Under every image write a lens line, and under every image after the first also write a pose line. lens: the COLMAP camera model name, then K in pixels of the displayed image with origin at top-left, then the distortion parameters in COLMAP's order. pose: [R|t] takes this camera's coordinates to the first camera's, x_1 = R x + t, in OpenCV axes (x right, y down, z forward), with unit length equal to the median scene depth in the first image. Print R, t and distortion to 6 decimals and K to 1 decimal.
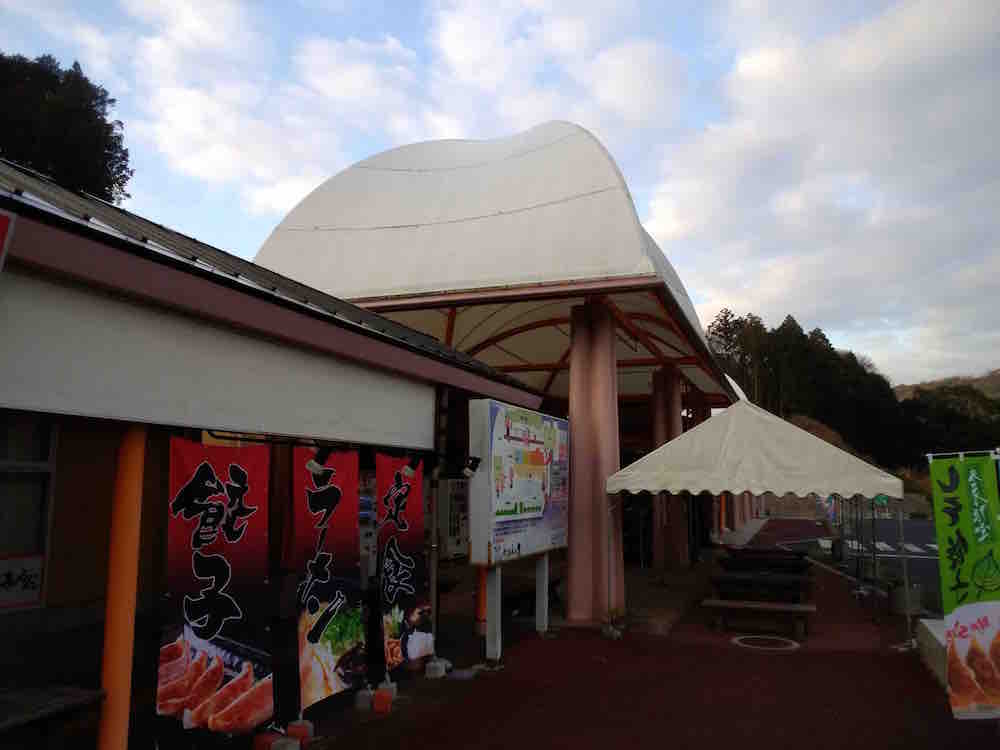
lens RADIAL K [[776.2, 0, 500.0], [0, 776.2, 375.0], [0, 0, 1]] dist [0.026129, -0.003824]
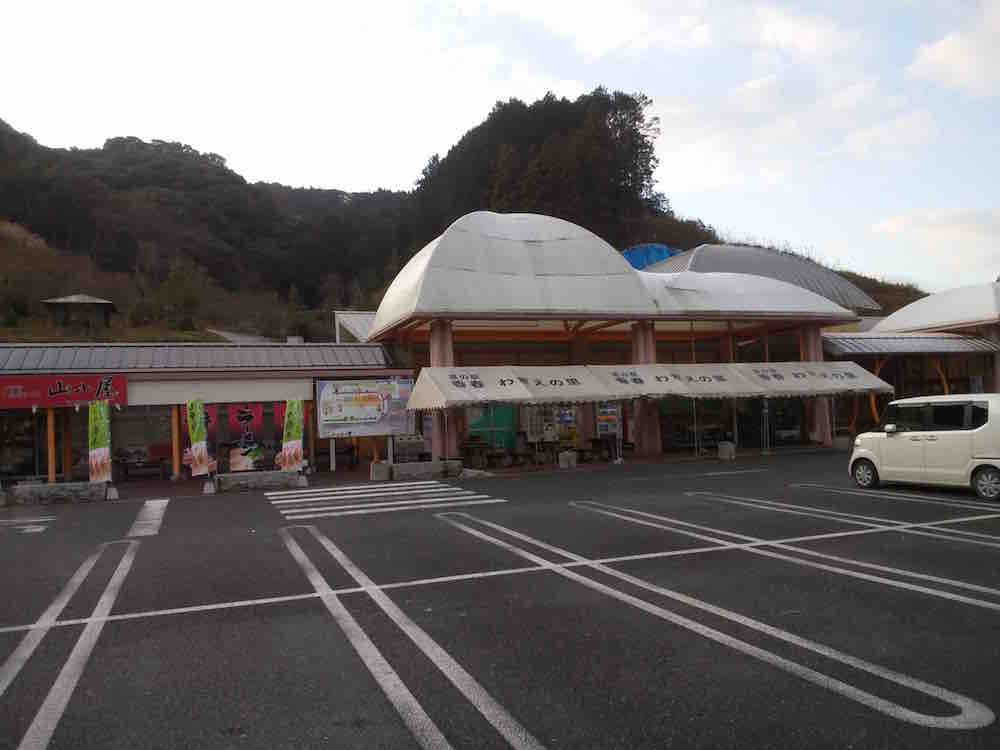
lens RADIAL K [[788.7, 0, 500.0], [0, 788.7, 375.0], [0, 0, 1]] dist [0.002333, -0.001549]
pose [[0.666875, -0.085588, -0.740238, 2.346821], [0.150976, 0.988298, 0.021744, 0.043609], [0.729715, -0.126259, 0.671993, -0.406943]]
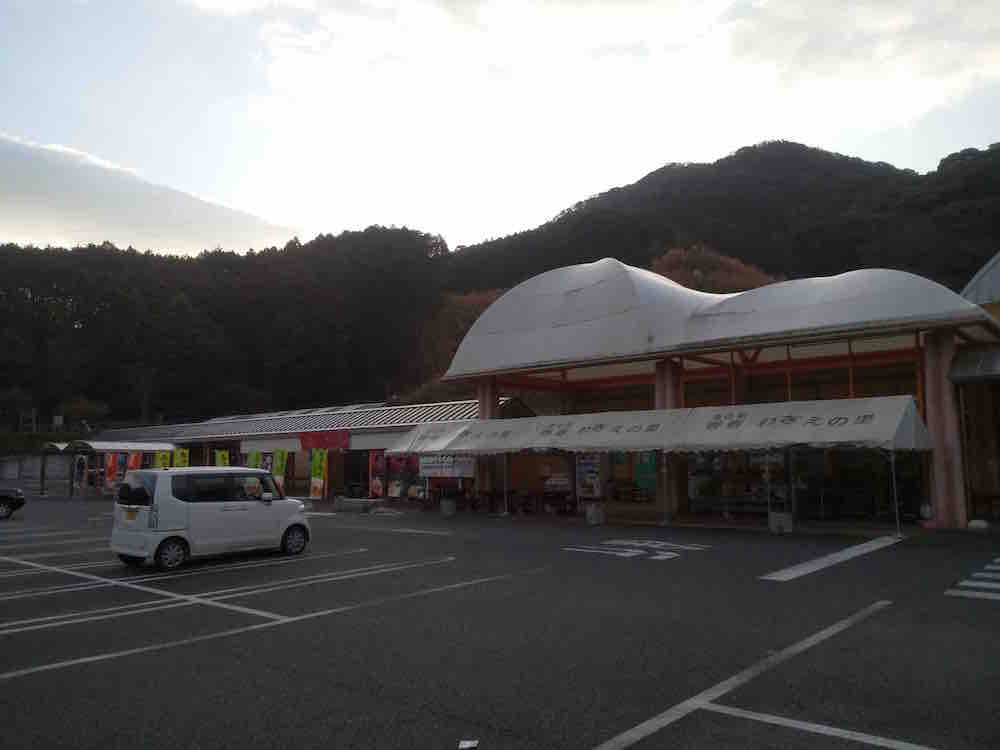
lens RADIAL K [[776.2, 0, 500.0], [0, 776.2, 375.0], [0, 0, 1]] dist [0.026129, -0.003824]
pose [[-0.336875, -0.120167, -0.933849, 3.111723], [0.131435, 0.976109, -0.173019, 0.418275], [0.932330, -0.181026, -0.313033, 2.362848]]
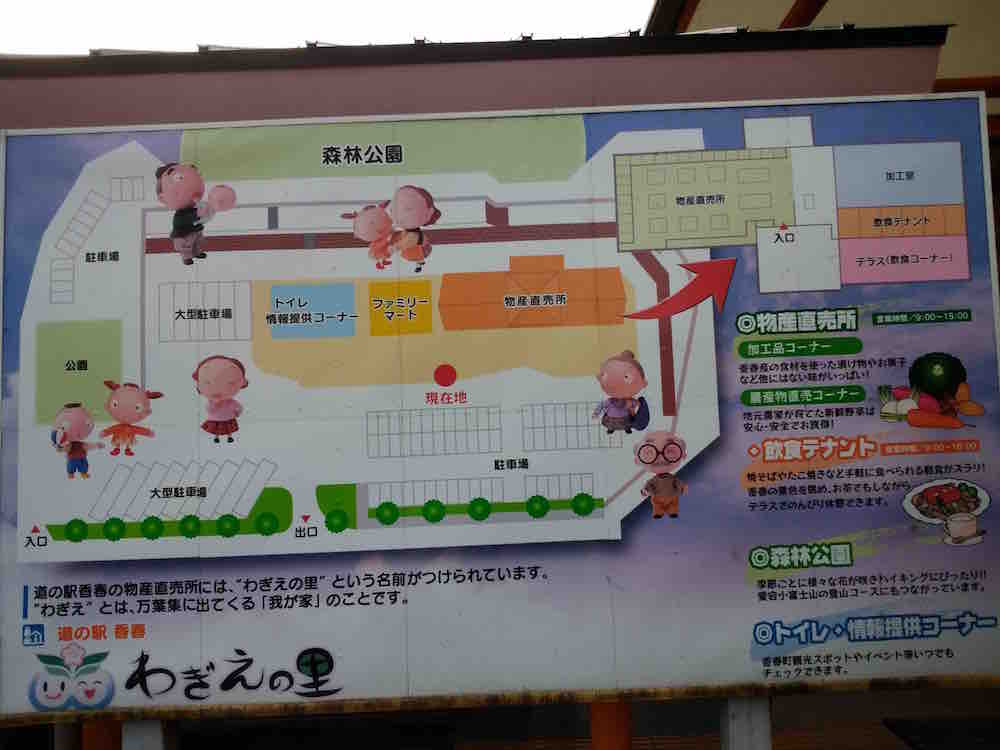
lens RADIAL K [[788.7, 0, 500.0], [0, 788.7, 375.0], [0, 0, 1]] dist [0.002333, -0.001549]
pose [[0.365314, -0.097848, -0.925727, 0.284629], [0.170510, 0.984669, -0.036791, 0.147524], [0.915135, -0.144406, 0.376398, 0.958241]]
